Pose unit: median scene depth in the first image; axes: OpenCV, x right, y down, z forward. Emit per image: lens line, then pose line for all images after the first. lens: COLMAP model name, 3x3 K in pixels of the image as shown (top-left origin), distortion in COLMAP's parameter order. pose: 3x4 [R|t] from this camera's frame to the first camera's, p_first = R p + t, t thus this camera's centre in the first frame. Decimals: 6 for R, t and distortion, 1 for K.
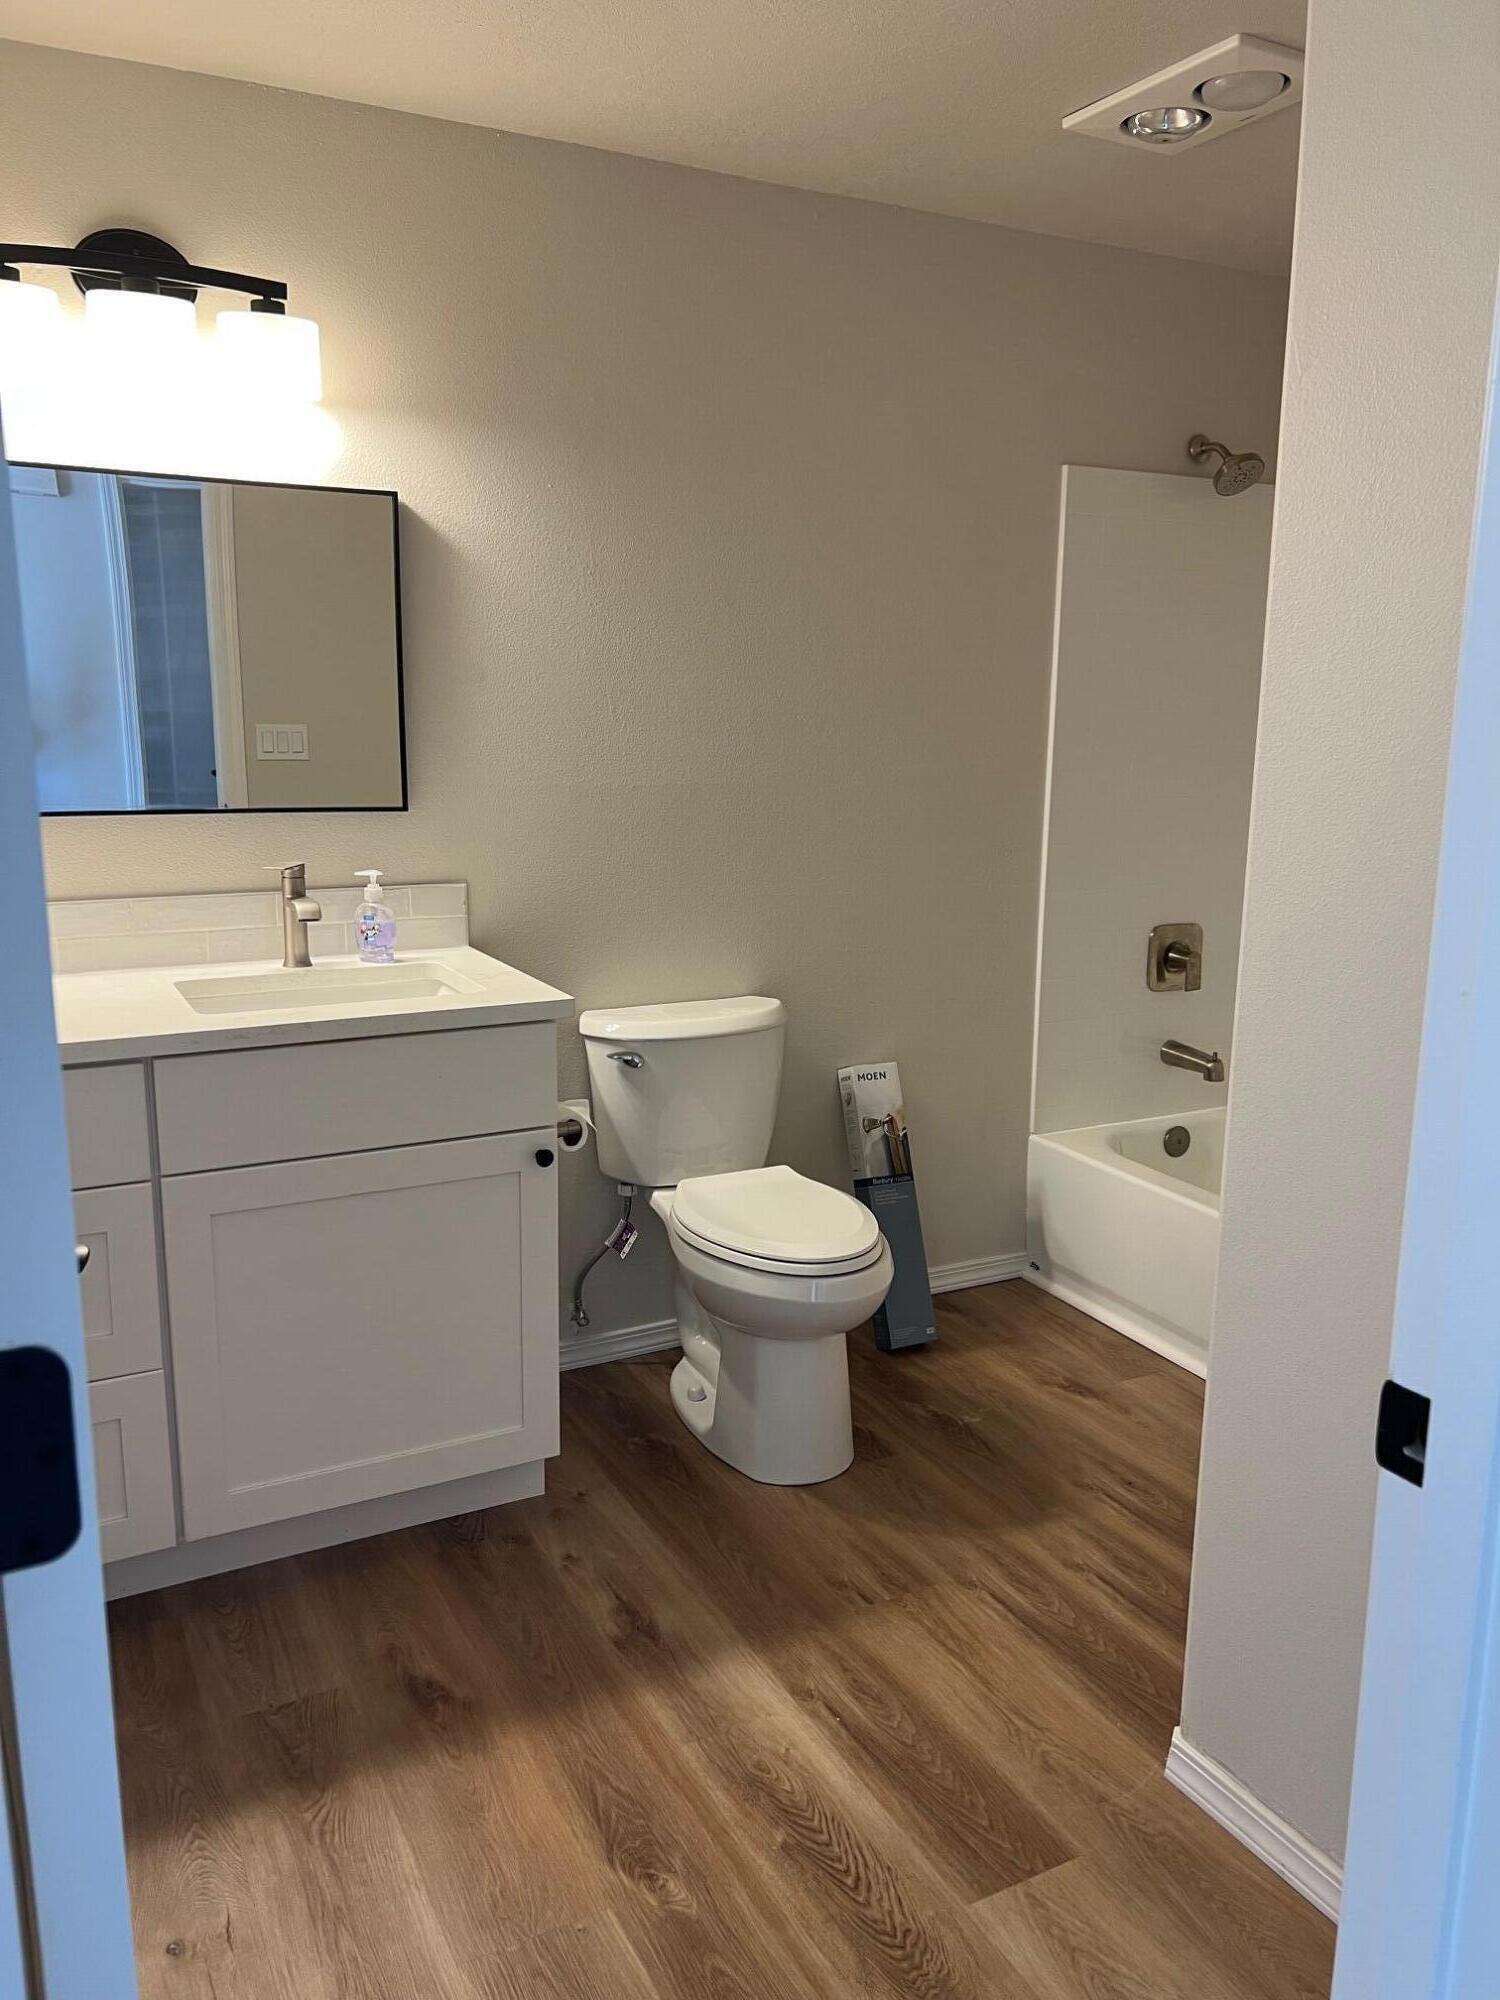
lens RADIAL K [[1512.6, 0, 748.9], [0, 1512.6, 1002.3], [0, 0, 1]] dist [0.052674, -0.065137]
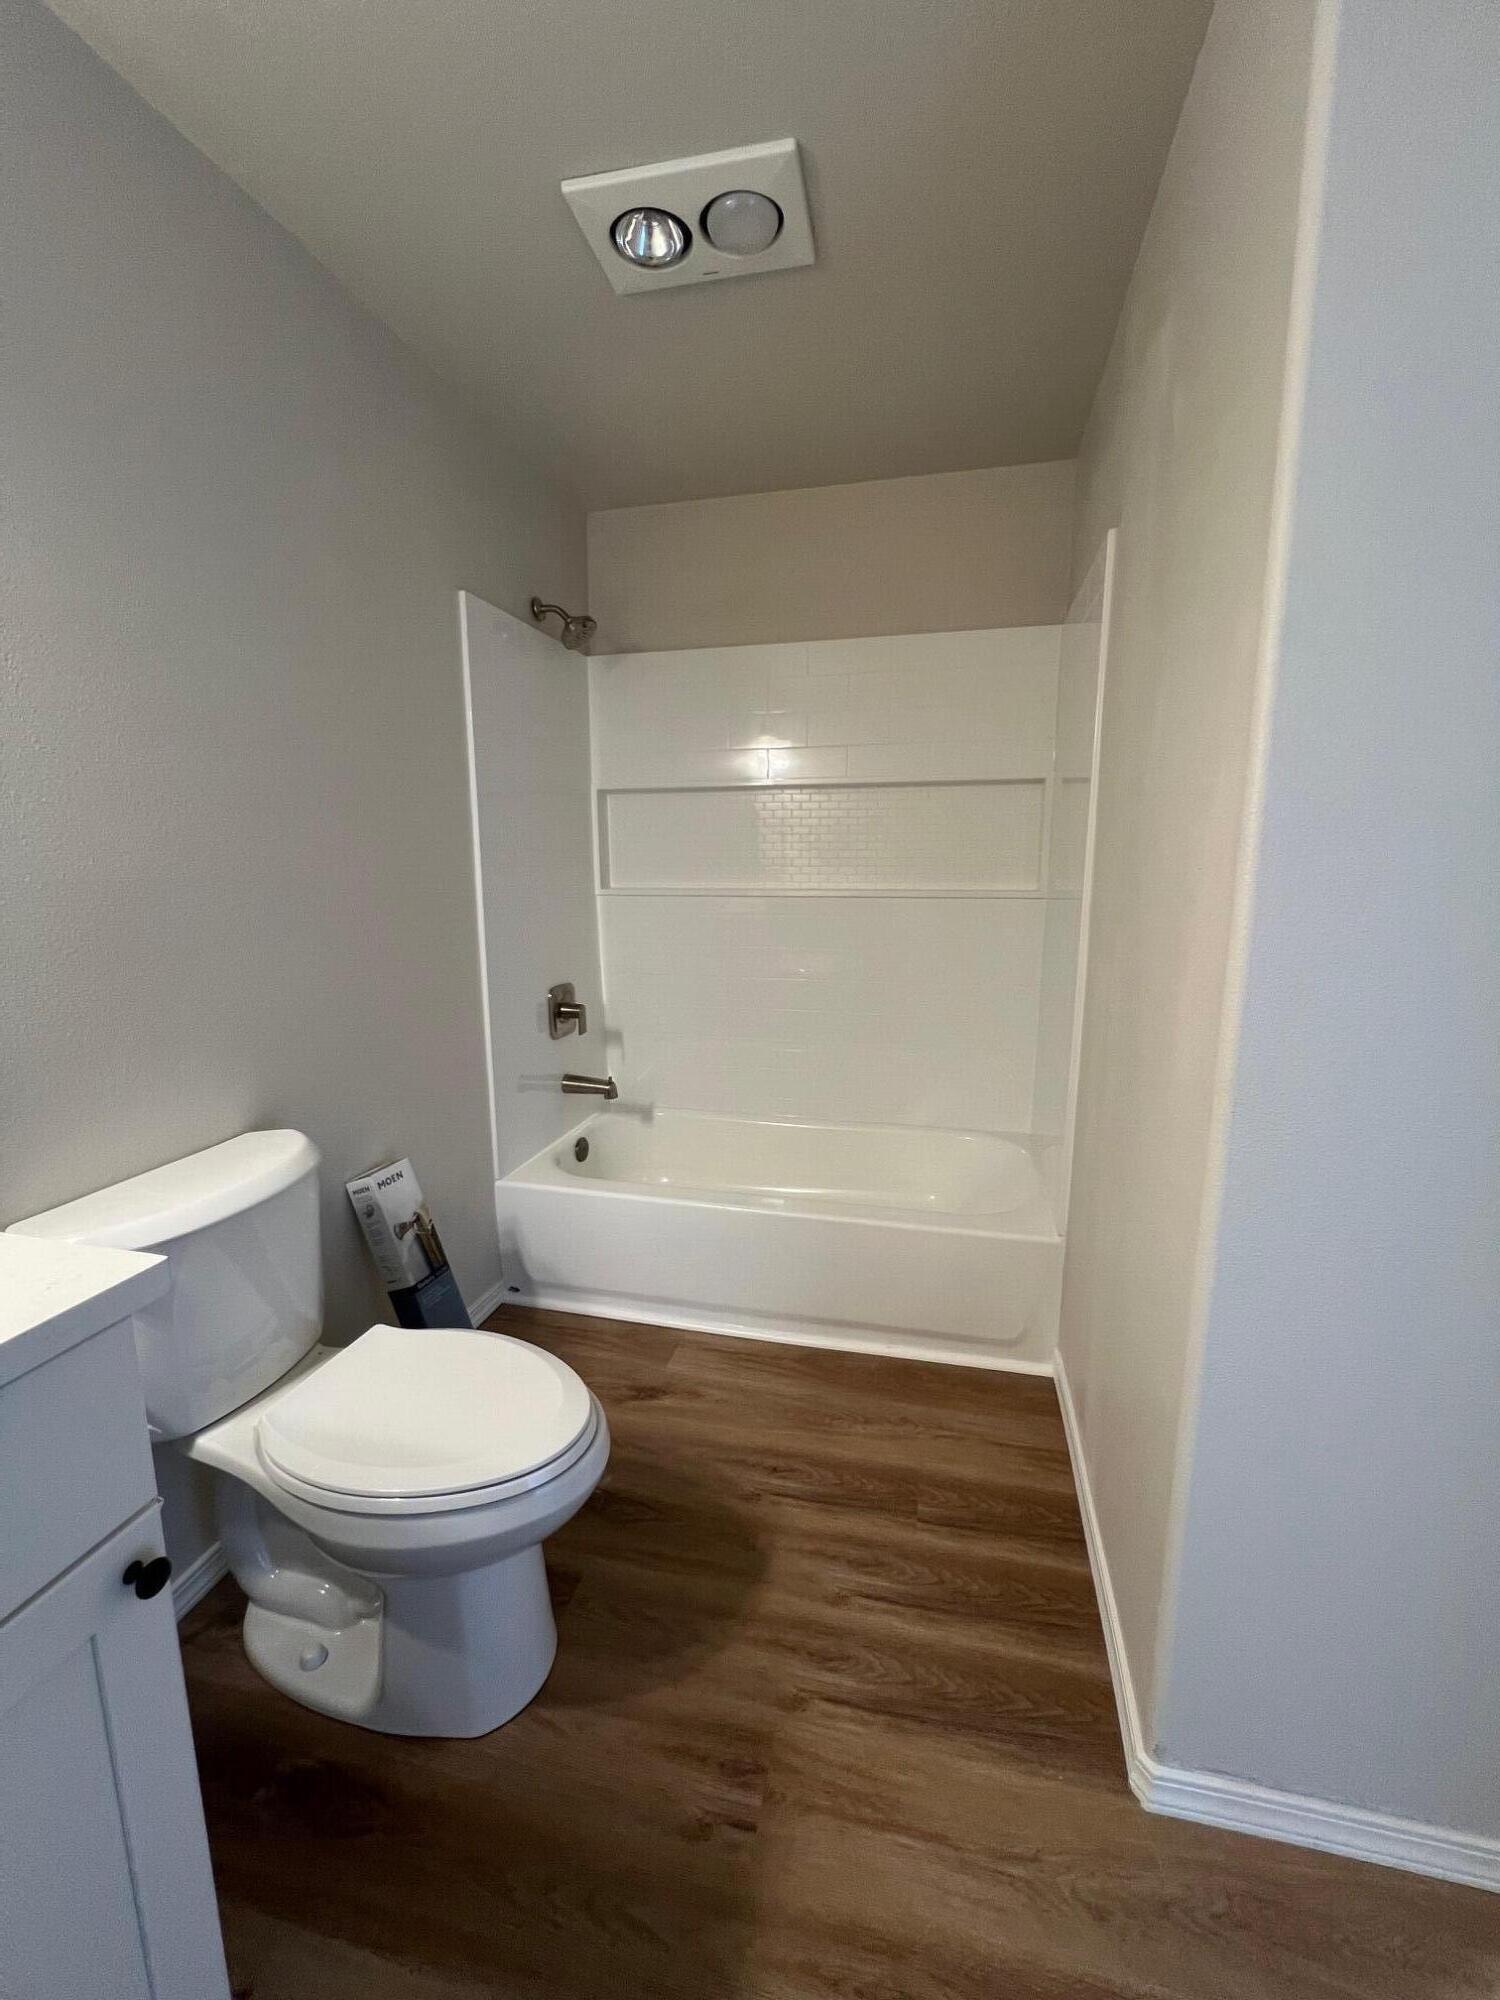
lens RADIAL K [[801.8, 0, 757.5], [0, 801.8, 996.7], [0, 0, 1]] dist [-0.004125, 0.000996]
pose [[0.655239, -0.142008, 0.741954, -0.129017], [0.157061, 0.986319, 0.050074, -0.056044], [-0.738914, 0.083721, 0.668579, 0.479371]]
